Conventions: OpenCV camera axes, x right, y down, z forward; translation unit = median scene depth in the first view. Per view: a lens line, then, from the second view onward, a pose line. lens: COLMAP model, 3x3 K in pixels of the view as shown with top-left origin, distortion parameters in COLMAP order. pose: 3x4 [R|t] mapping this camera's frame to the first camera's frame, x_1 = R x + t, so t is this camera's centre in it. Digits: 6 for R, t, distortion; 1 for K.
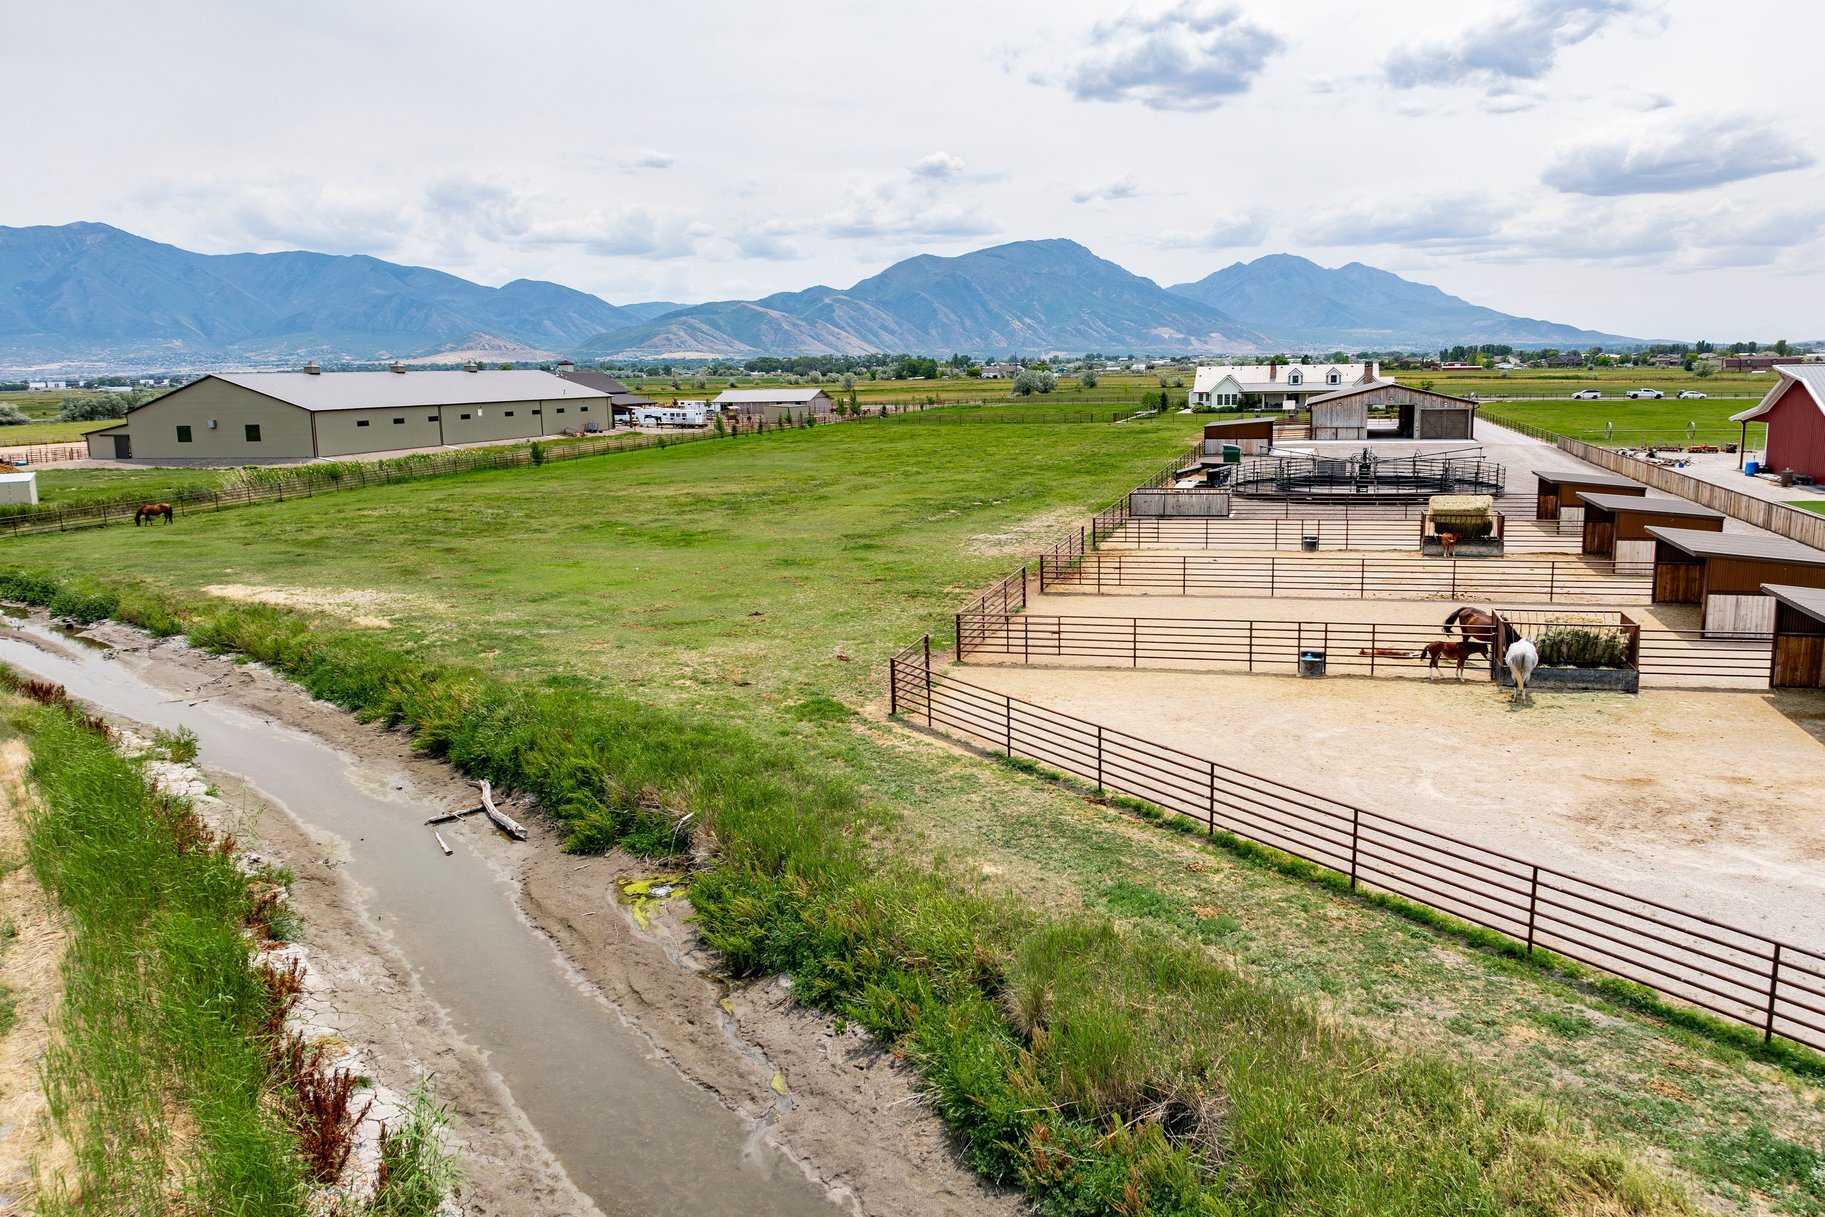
lens RADIAL K [[1341.0, 0, 912.5], [0, 1341.0, 608.5], [0, 0, 1]] dist [-0.011293, -0.062017]
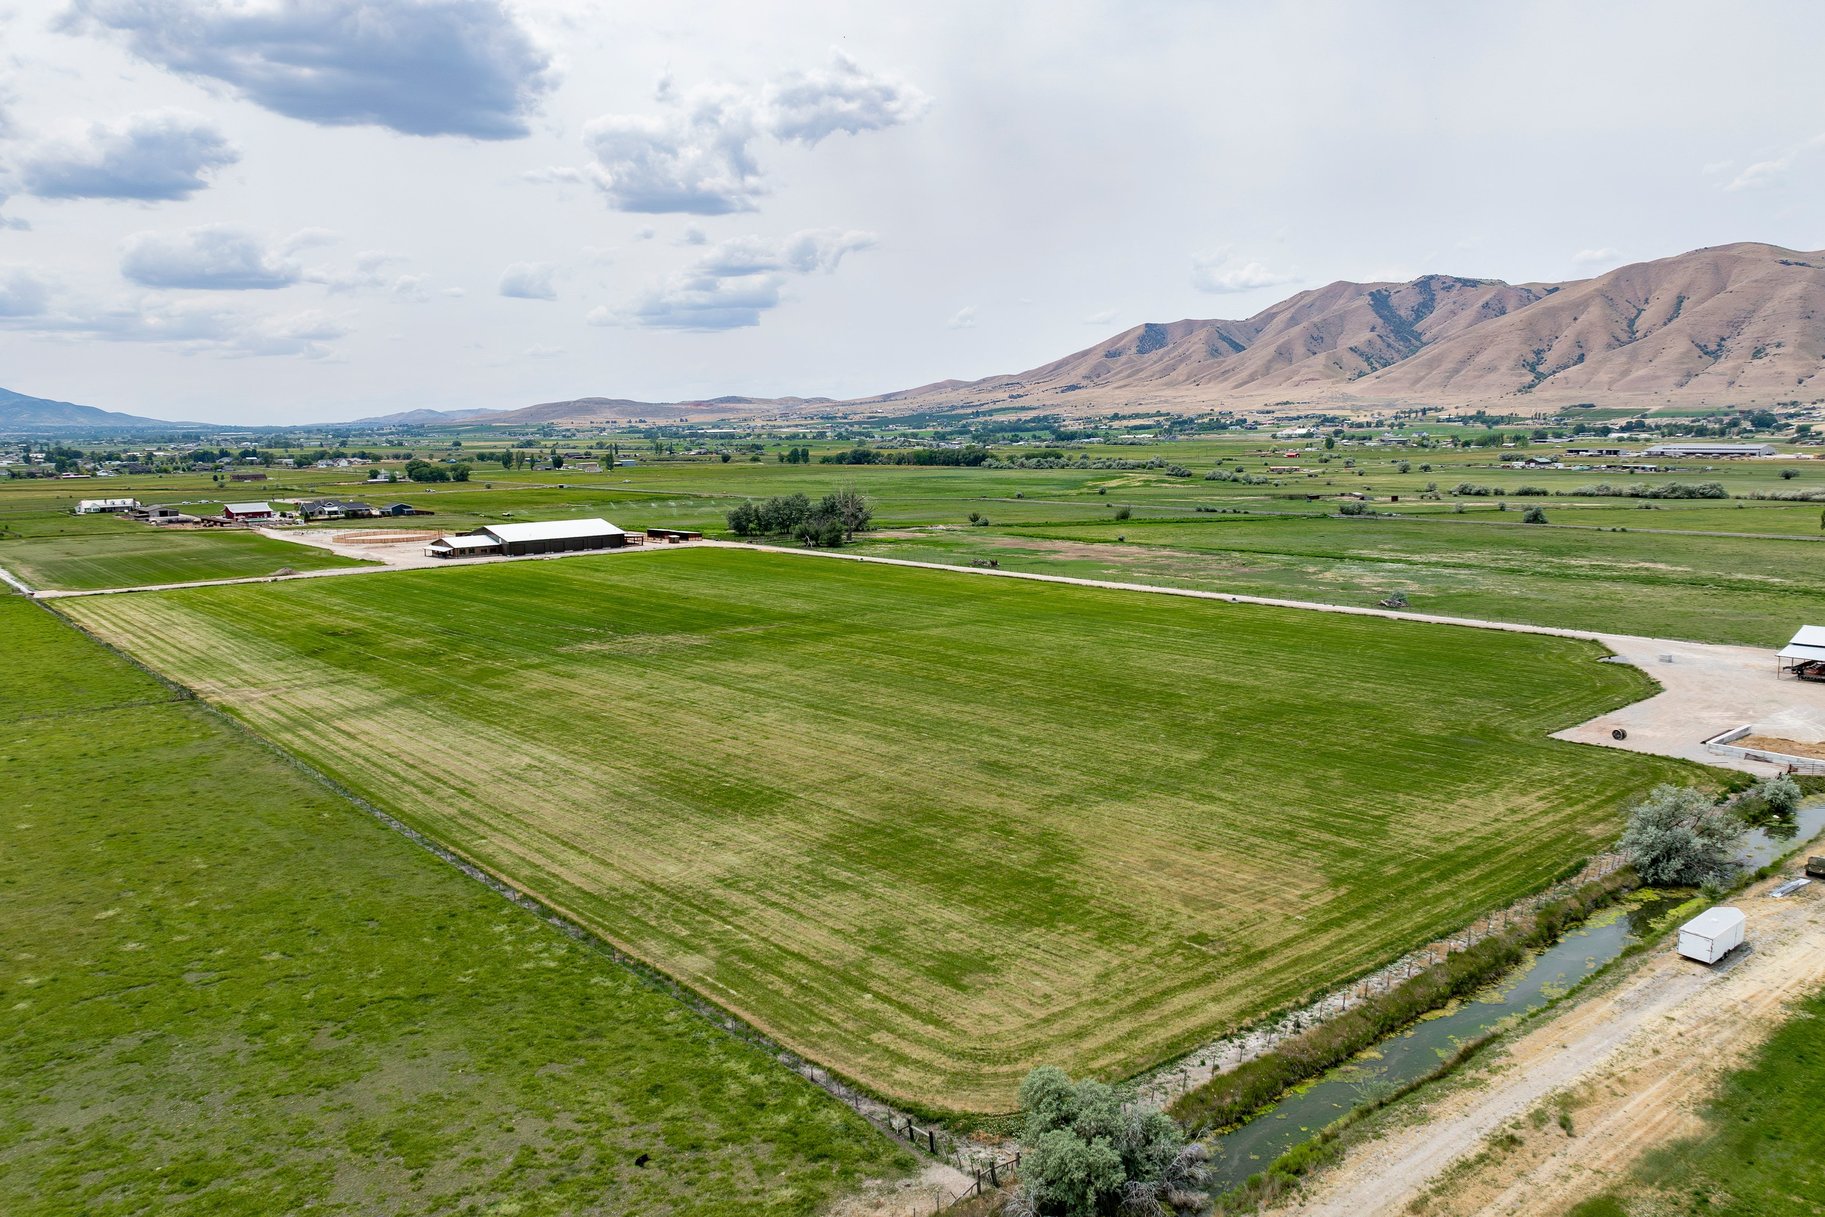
lens RADIAL K [[1341.4, 0, 914.7], [0, 1341.4, 630.7], [0, 0, 1]] dist [-0.043275, 0.009801]
pose [[0.537806, -0.114215, 0.835296, -0.045321], [0.148356, 0.988141, 0.039596, 0.010265], [-0.829912, 0.102627, 0.548373, -0.079594]]
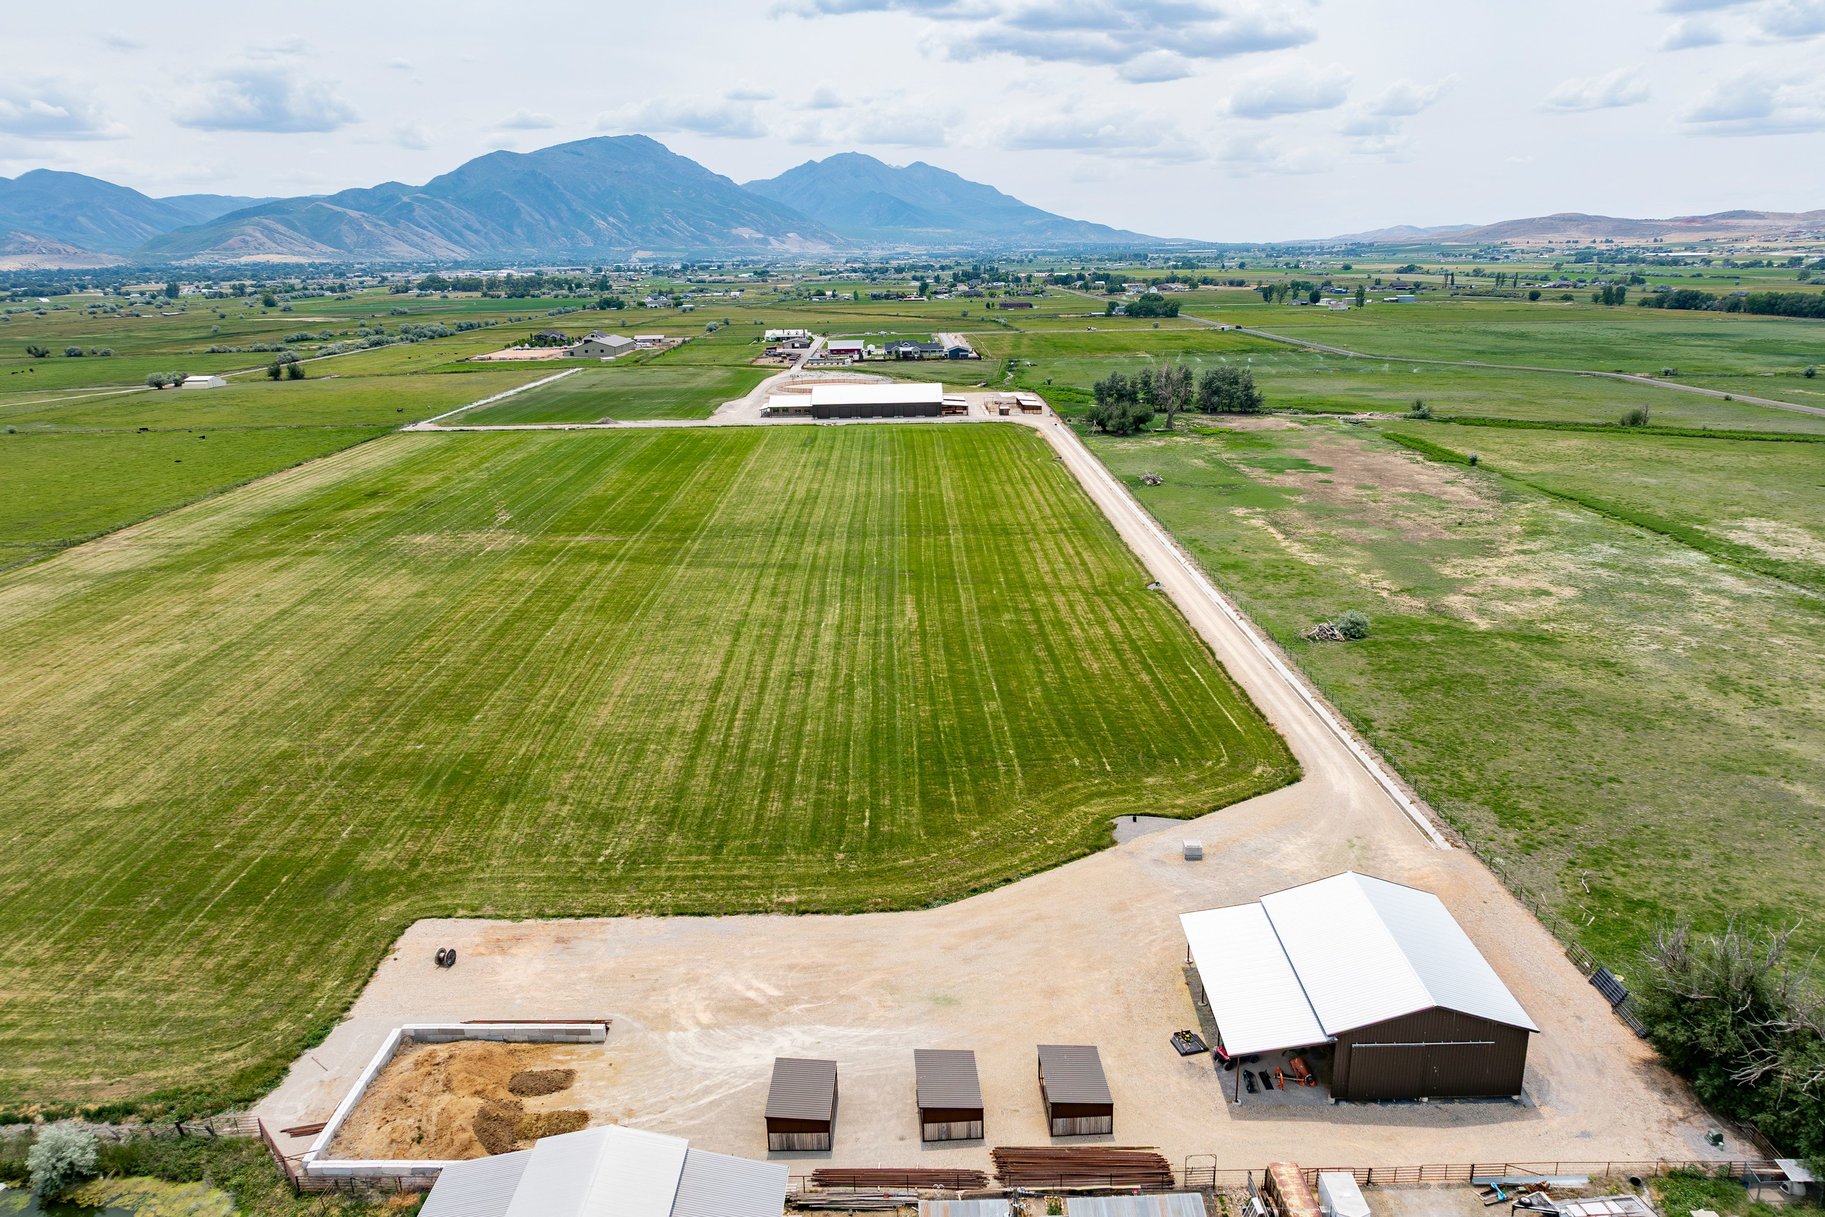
lens RADIAL K [[1341.4, 0, 914.7], [0, 1341.4, 630.7], [0, 0, 1]] dist [-0.043275, 0.009801]
pose [[0.953965, -0.077319, 0.289782, -0.018022], [0.050218, 0.993737, 0.099828, 0.010298], [-0.295685, -0.080680, 0.951872, -0.091419]]
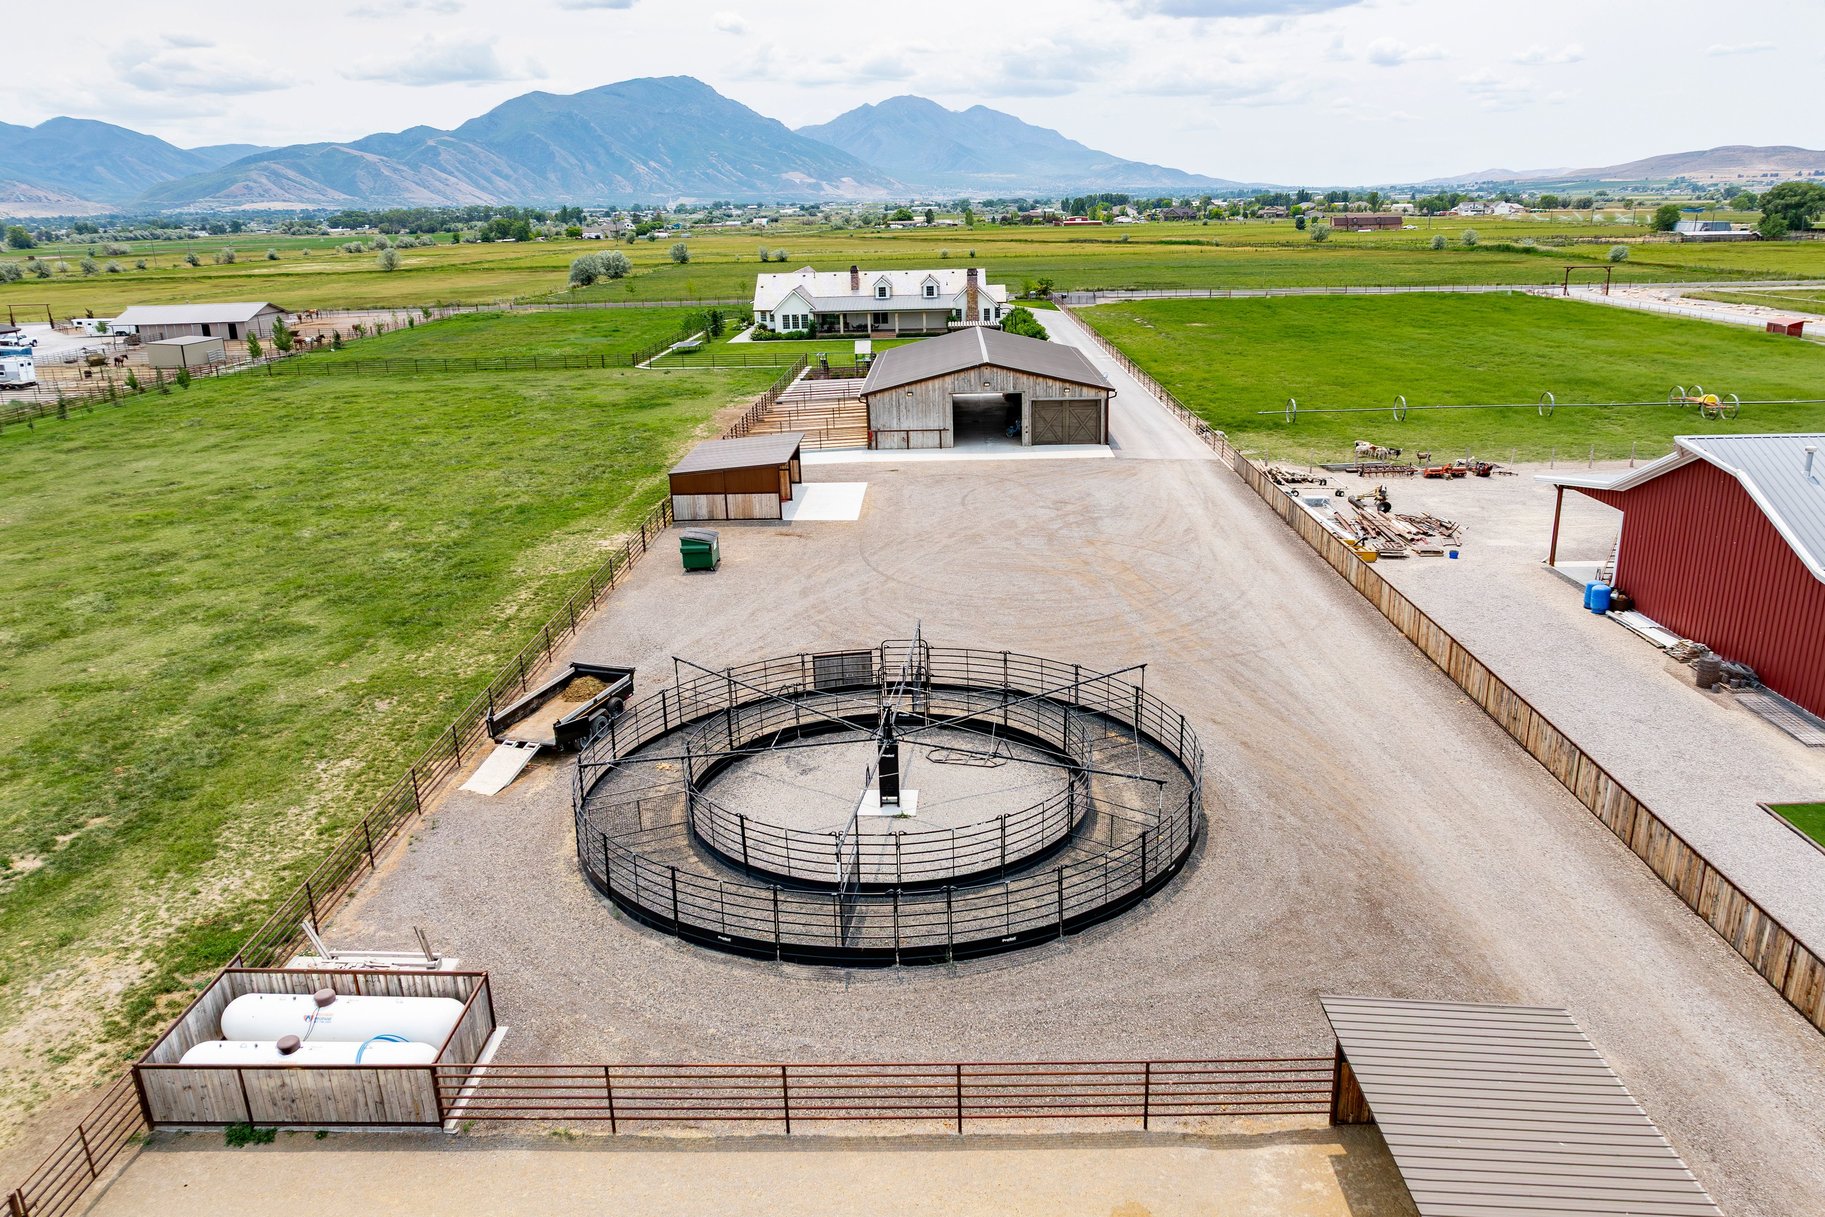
lens RADIAL K [[1341.4, 0, 914.7], [0, 1341.4, 630.7], [0, 0, 1]] dist [-0.043275, 0.009801]
pose [[0.964900, -0.081492, 0.249653, 0.002560], [0.049660, 0.990103, 0.131259, -0.002083], [-0.257879, -0.114254, 0.959398, 0.006267]]
